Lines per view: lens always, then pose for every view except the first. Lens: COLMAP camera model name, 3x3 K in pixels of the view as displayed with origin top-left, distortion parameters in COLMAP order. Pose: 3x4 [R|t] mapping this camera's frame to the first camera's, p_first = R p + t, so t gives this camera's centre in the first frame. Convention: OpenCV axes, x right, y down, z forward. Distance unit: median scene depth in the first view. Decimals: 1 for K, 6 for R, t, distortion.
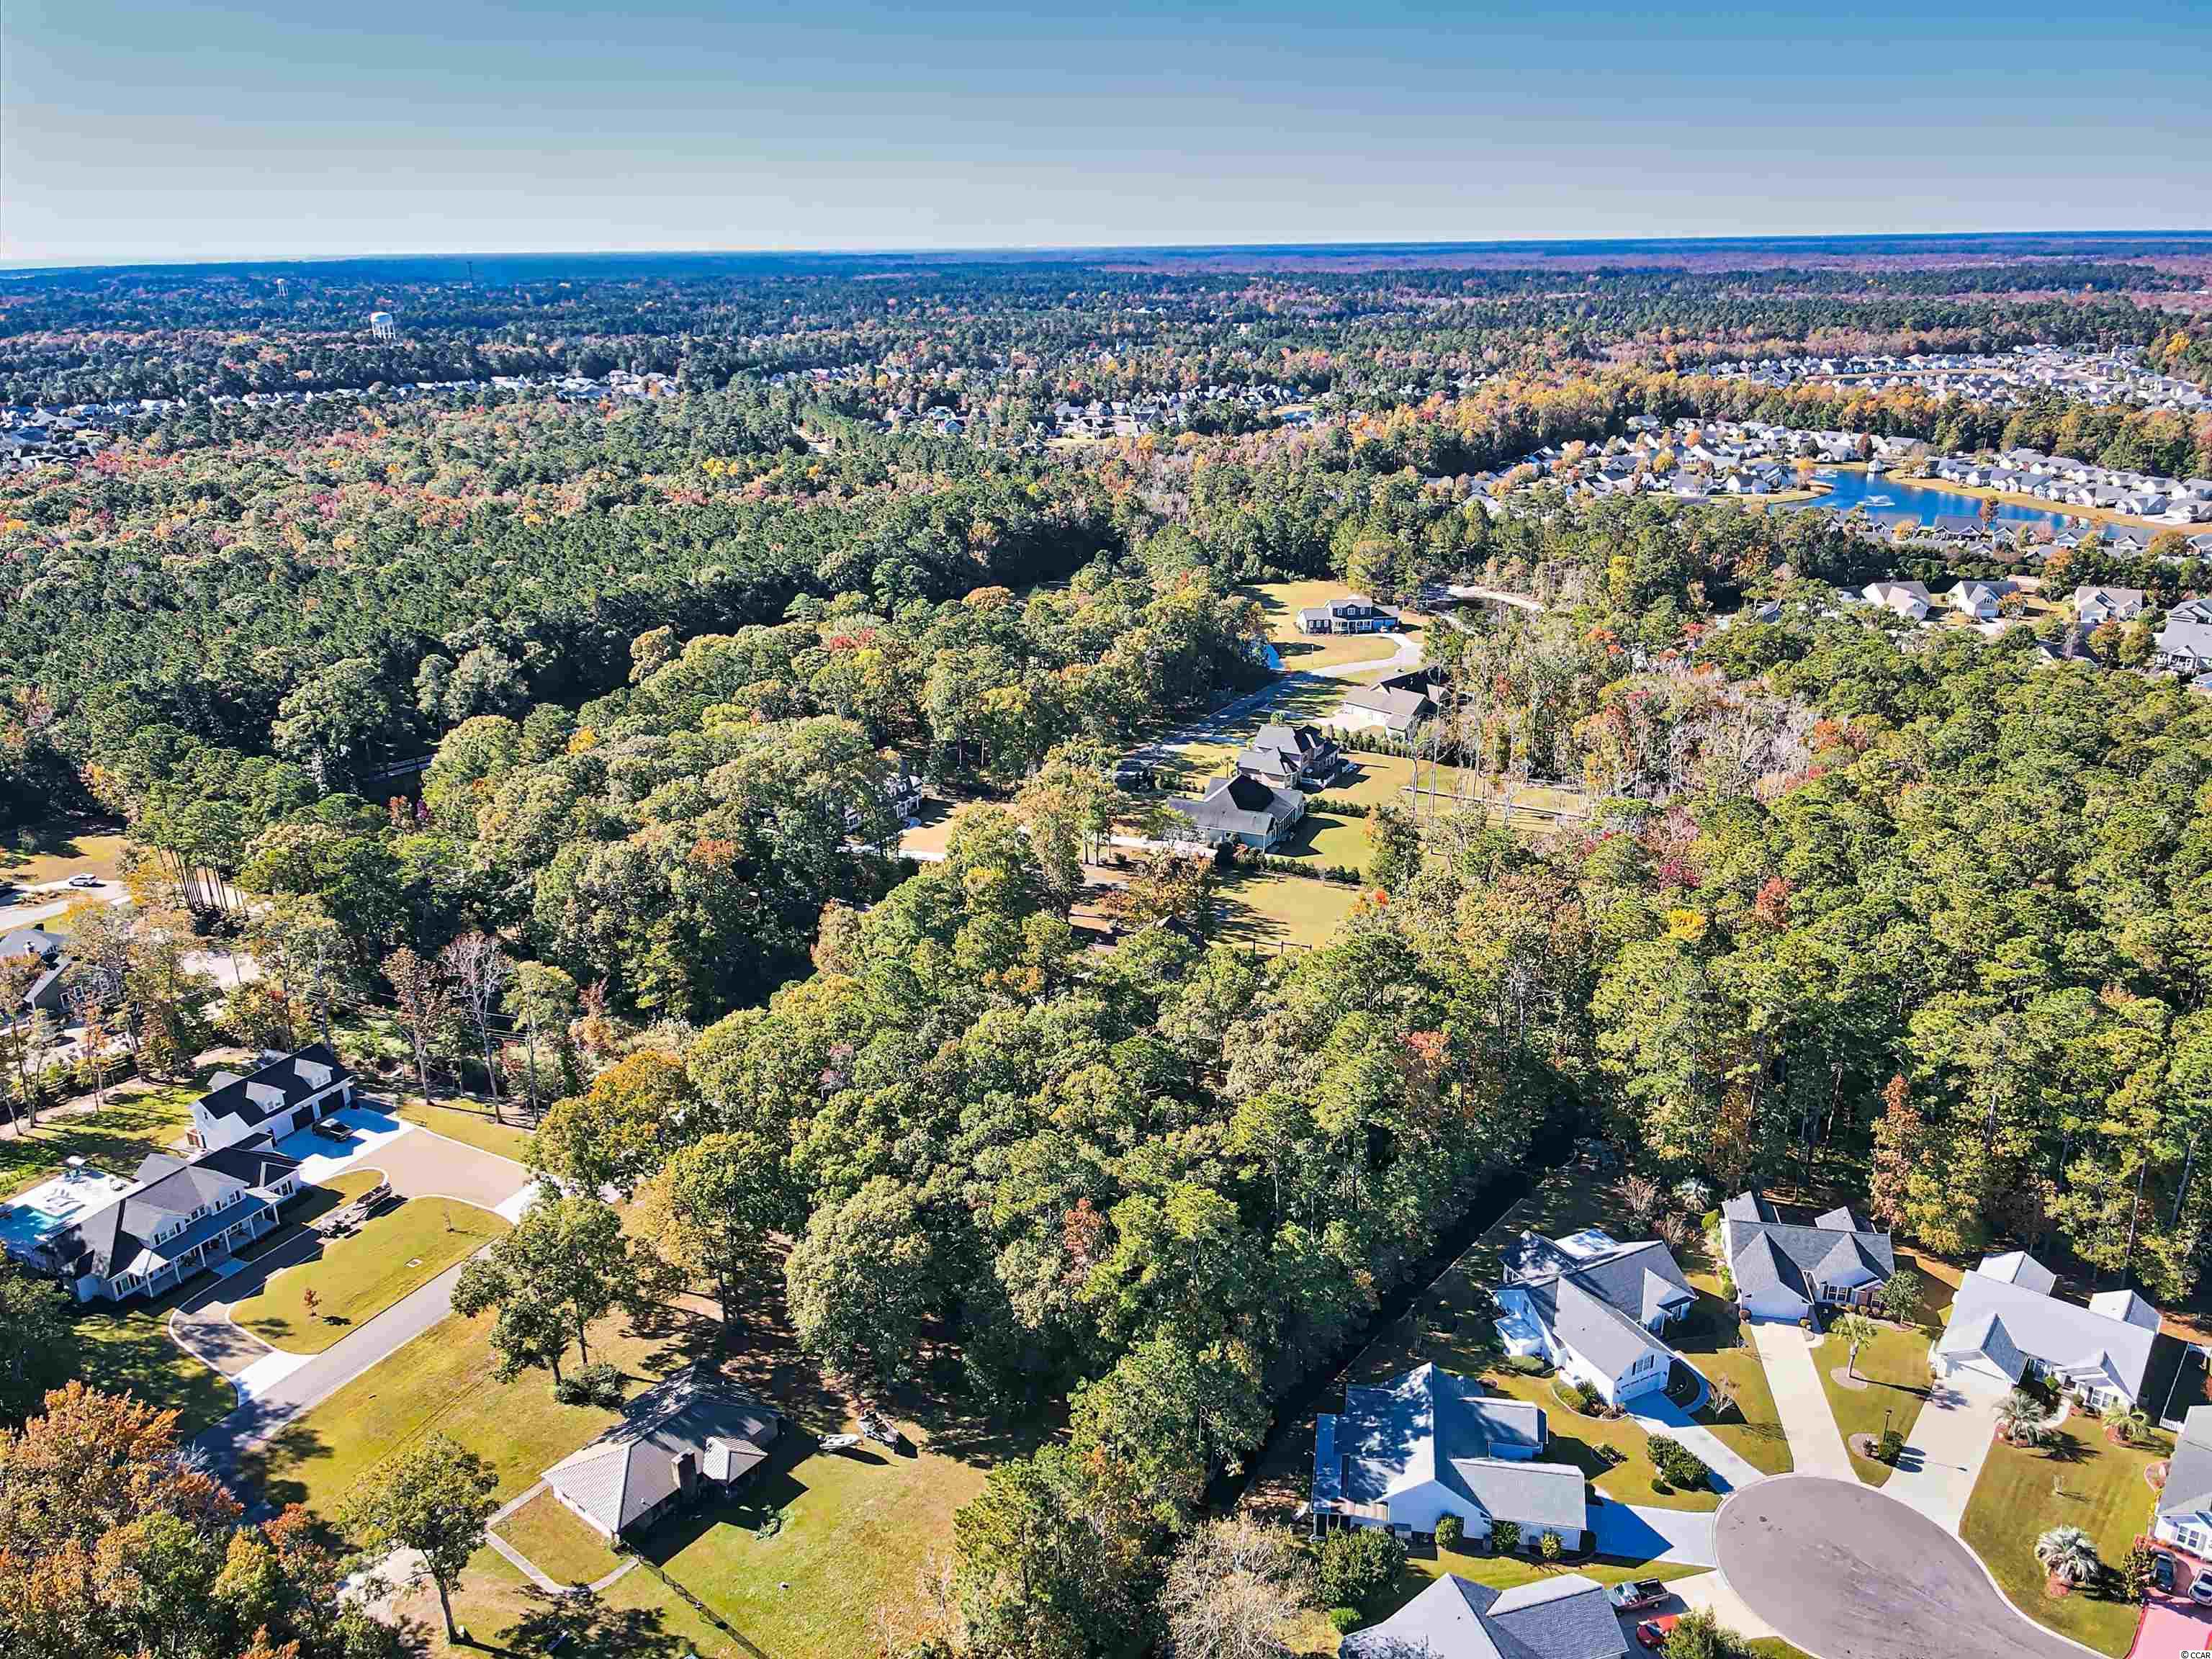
lens RADIAL K [[1618.5, 0, 1114.4], [0, 1618.5, 841.7], [0, 0, 1]] dist [0.009734, 0.015625]
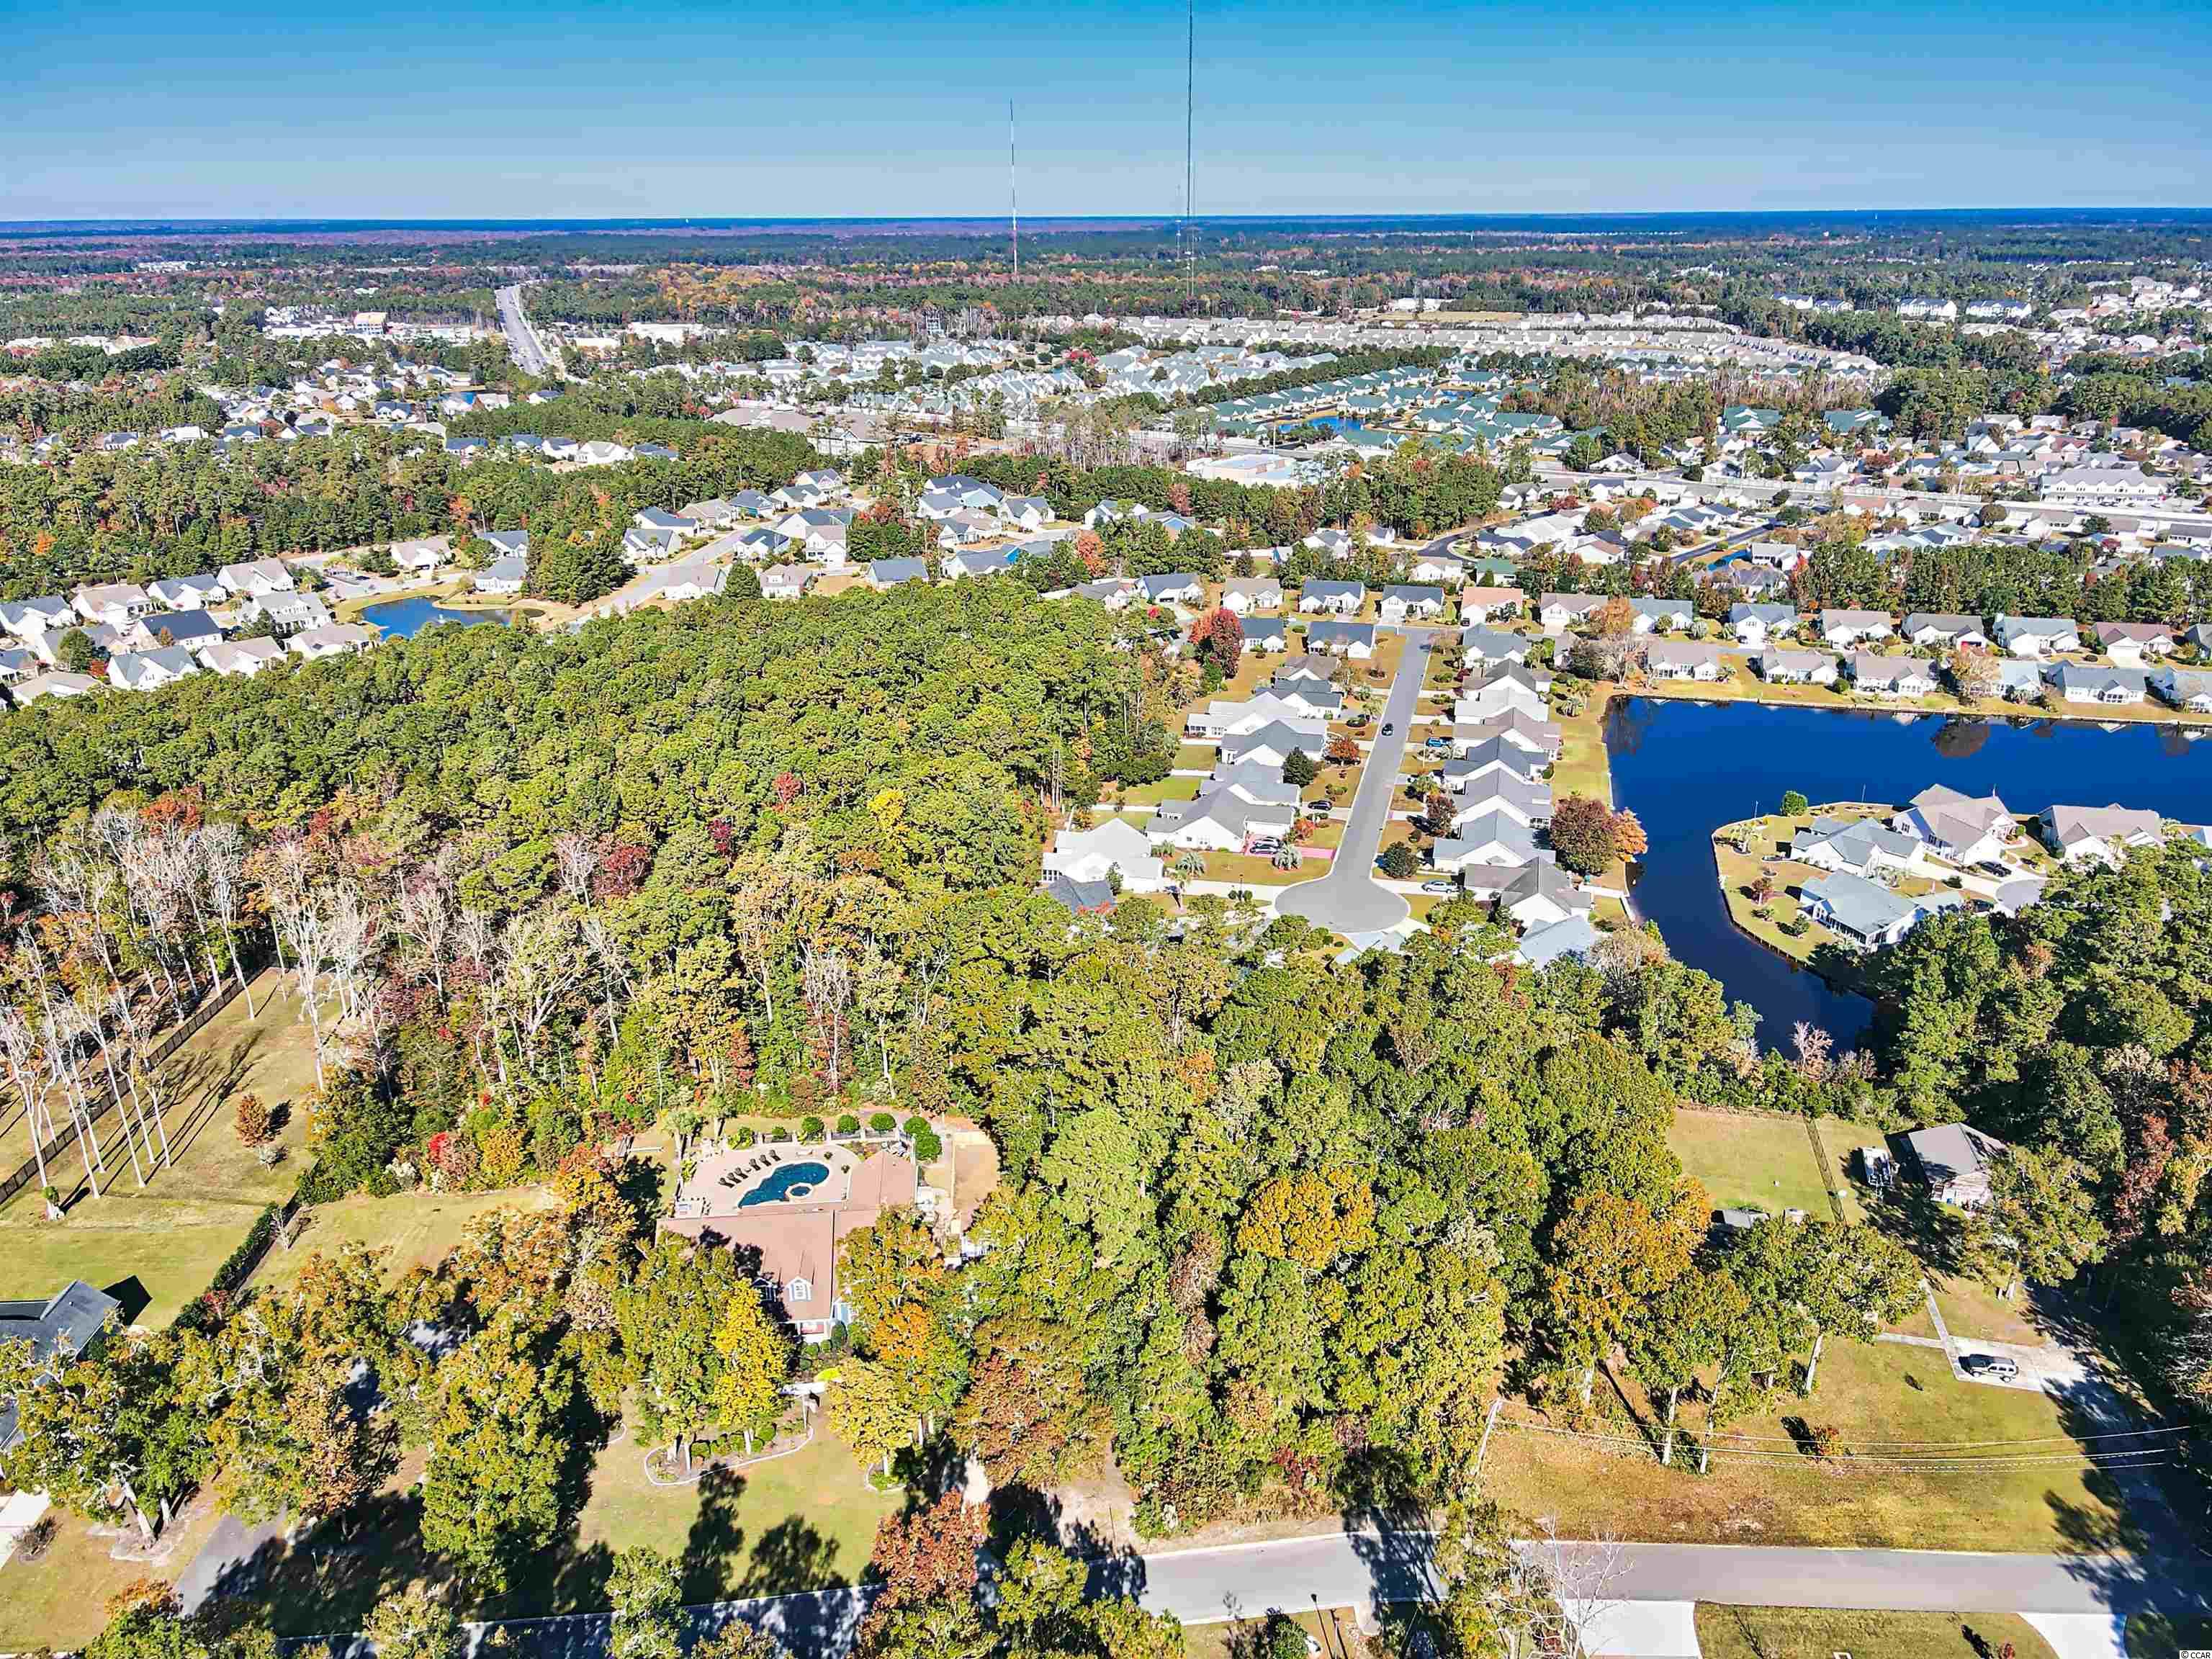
lens RADIAL K [[1618.5, 0, 1116.4], [0, 1618.5, 828.2], [0, 0, 1]] dist [0.009734, 0.015625]
pose [[-0.440489, -0.307762, 0.843358, -0.602104], [0.324325, 0.821409, 0.469149, -0.364253], [-0.837128, 0.480177, -0.262006, 0.987850]]
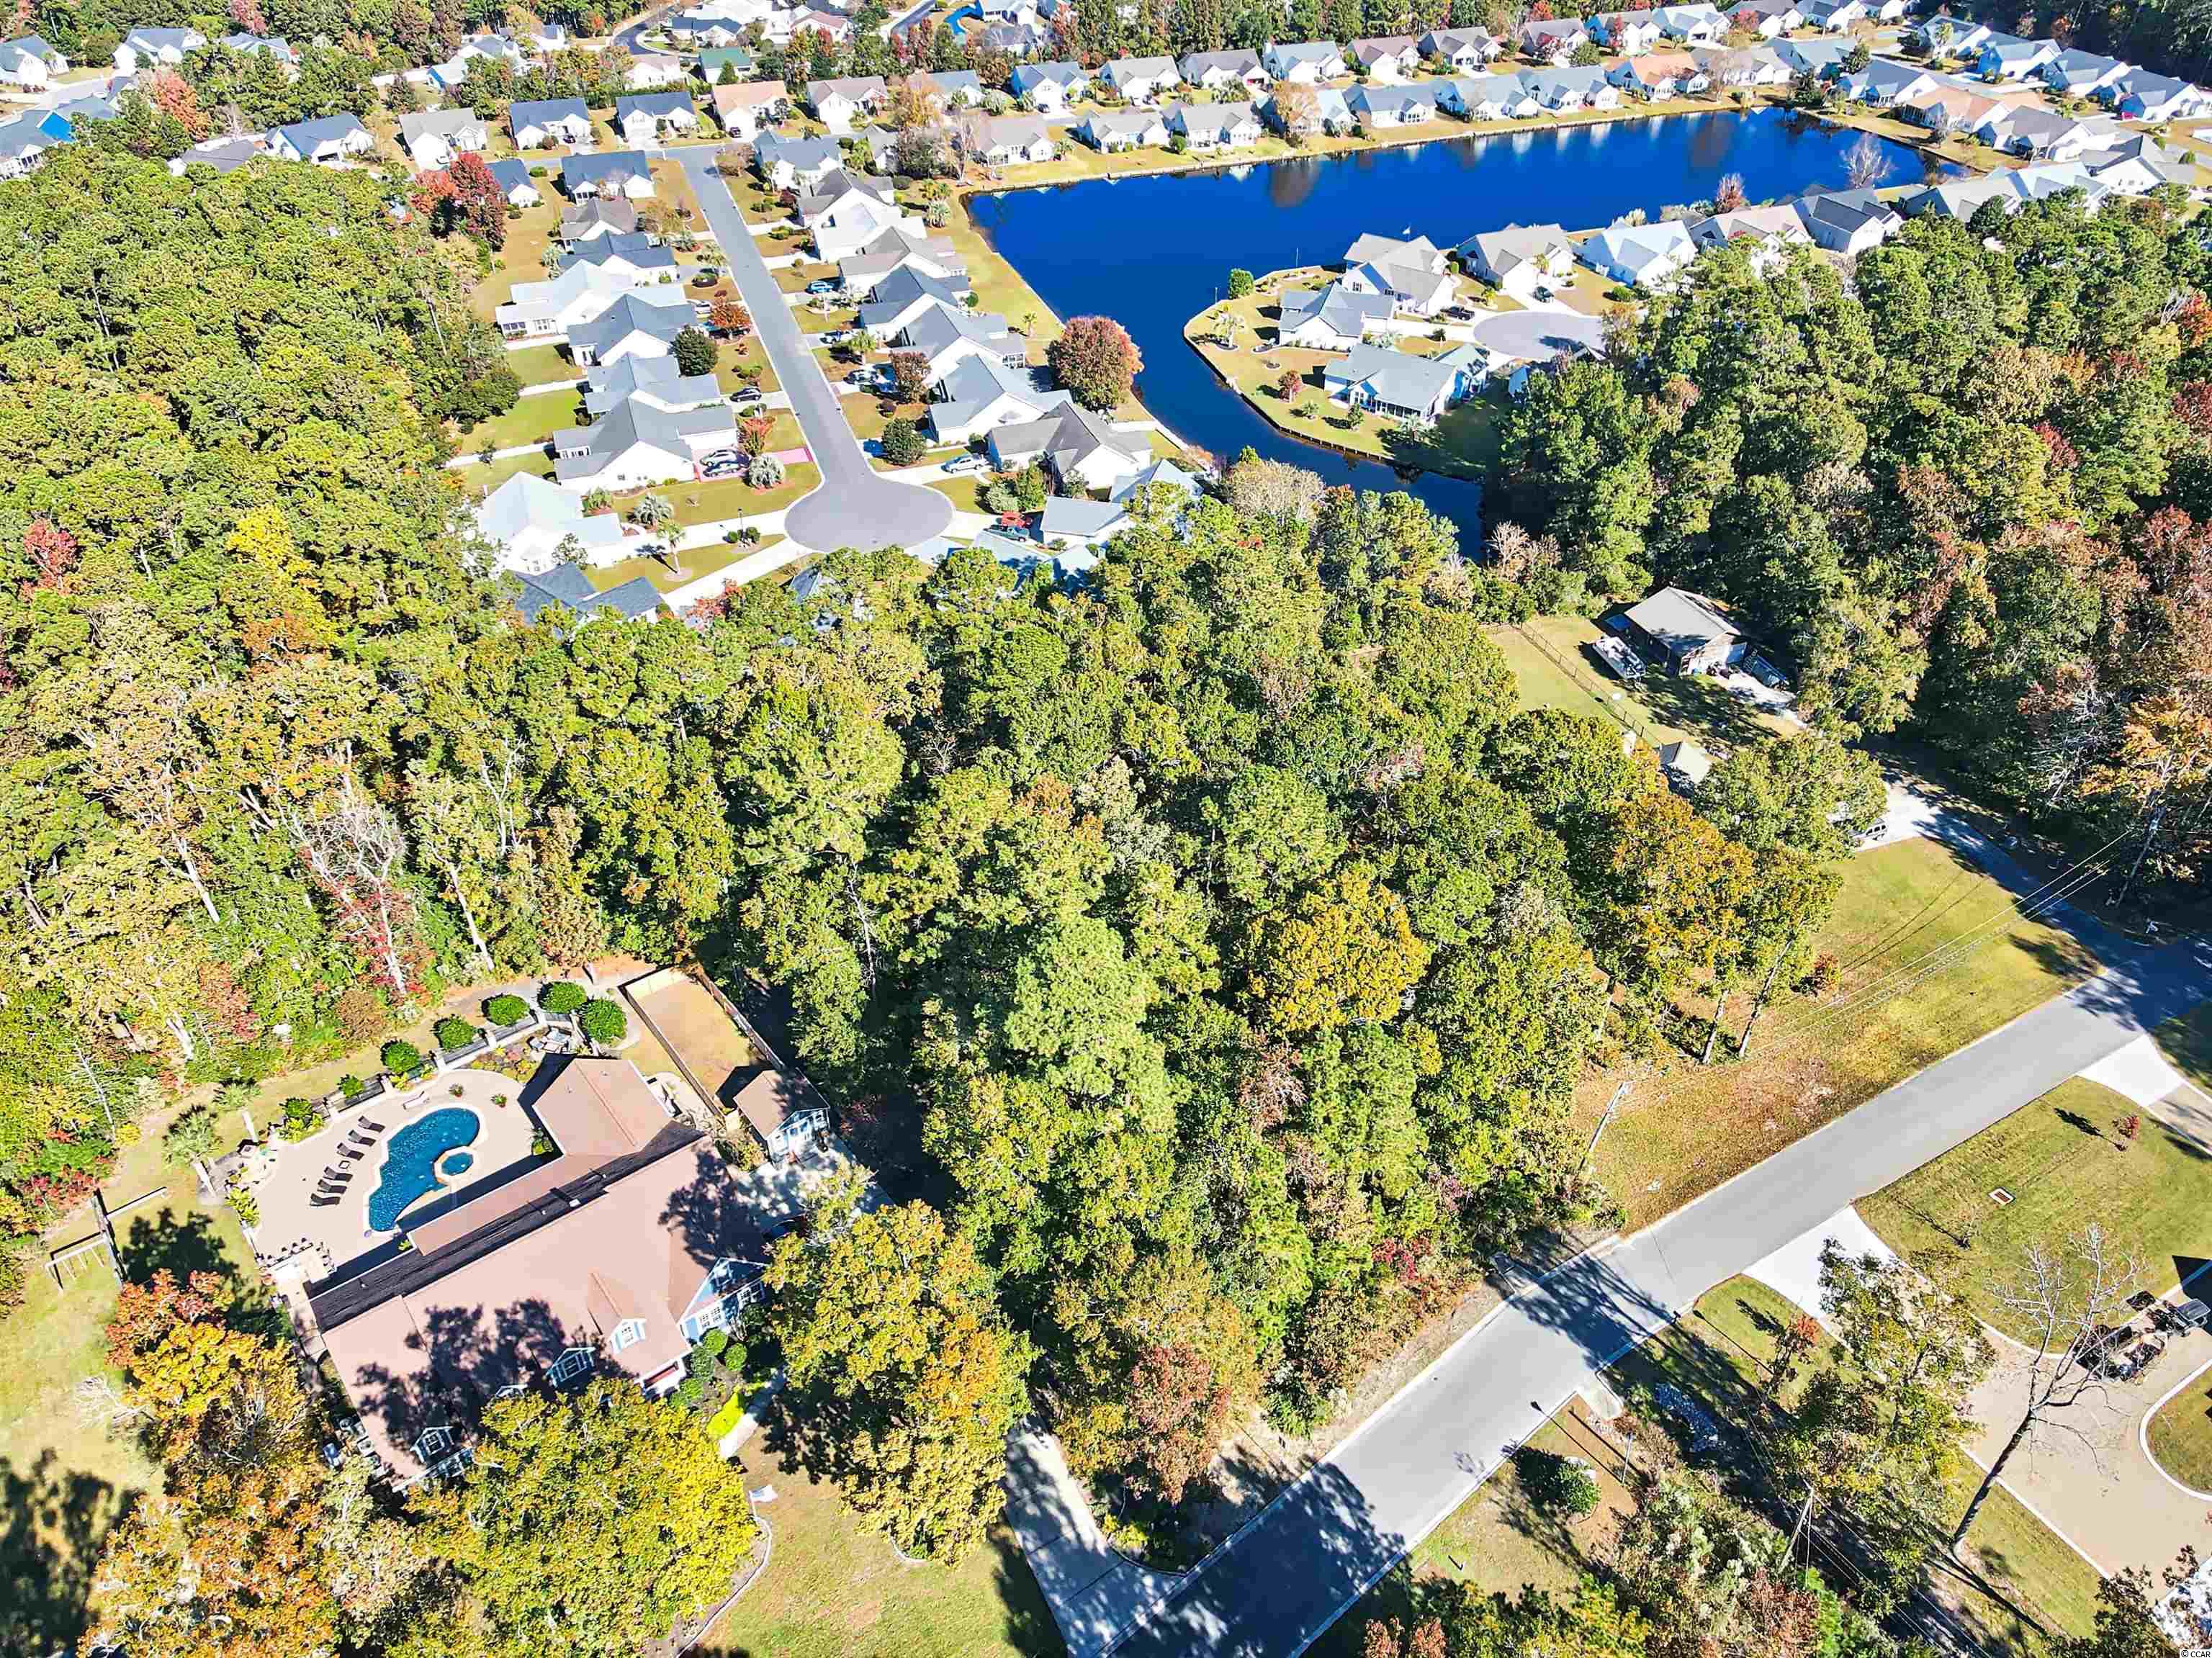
lens RADIAL K [[1618.4, 0, 1119.0], [0, 1618.4, 820.2], [0, 0, 1]] dist [0.009734, 0.015625]
pose [[-0.856000, -0.292014, 0.426604, -0.280252], [0.199821, 0.574172, 0.793976, -0.322888], [-0.476797, 0.764888, -0.433141, 1.034465]]
